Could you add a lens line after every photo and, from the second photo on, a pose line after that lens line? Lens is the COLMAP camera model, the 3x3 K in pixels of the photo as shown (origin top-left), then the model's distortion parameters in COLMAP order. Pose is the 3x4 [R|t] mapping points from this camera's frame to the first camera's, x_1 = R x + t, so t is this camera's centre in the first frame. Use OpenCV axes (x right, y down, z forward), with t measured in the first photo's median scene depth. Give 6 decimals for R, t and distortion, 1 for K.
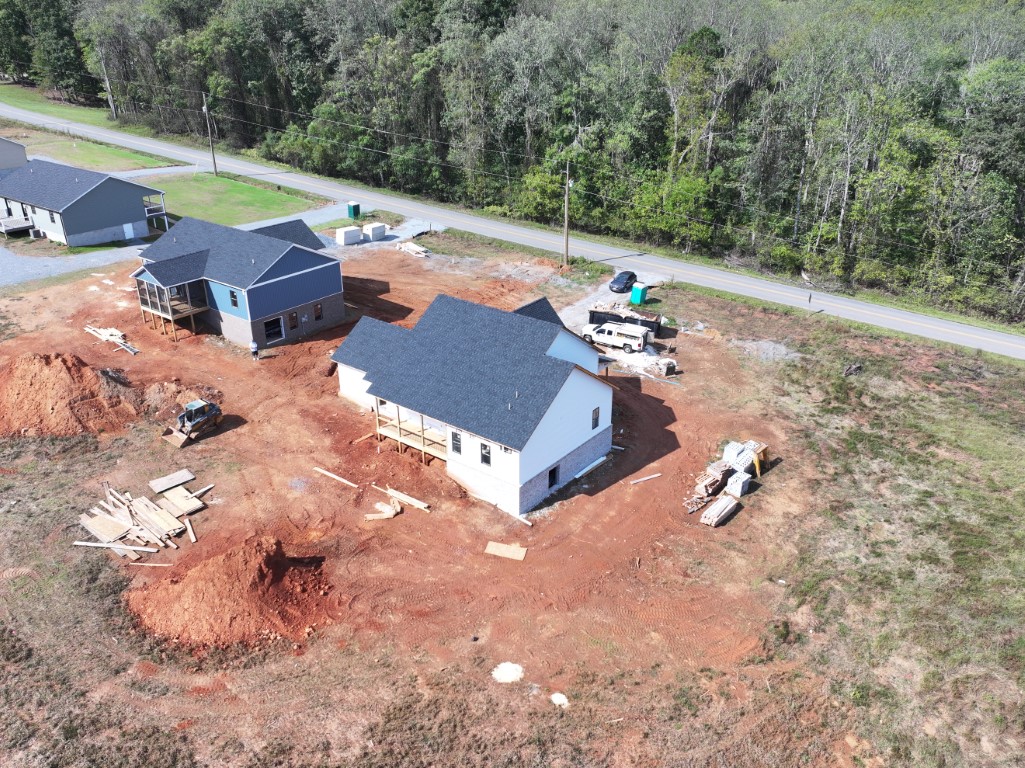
lens RADIAL K [[827.6, 0, 515.3], [0, 827.6, 383.7], [0, 0, 1]] dist [0.000086, -0.002612]
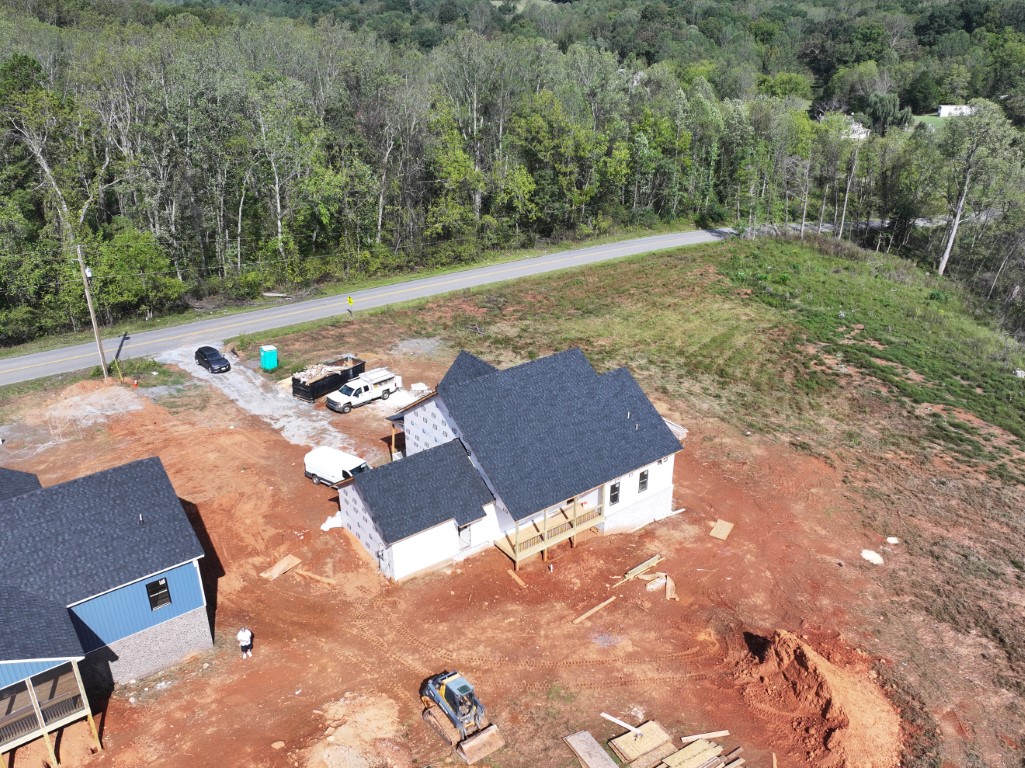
lens RADIAL K [[827.6, 0, 514.9], [0, 827.6, 385.2], [0, 0, 1]] dist [0.000086, -0.002612]
pose [[0.257751, -0.404239, 0.877585, -0.796906], [0.409457, 0.868383, 0.279741, -0.314456], [-0.875162, 0.287230, 0.389345, 0.630693]]
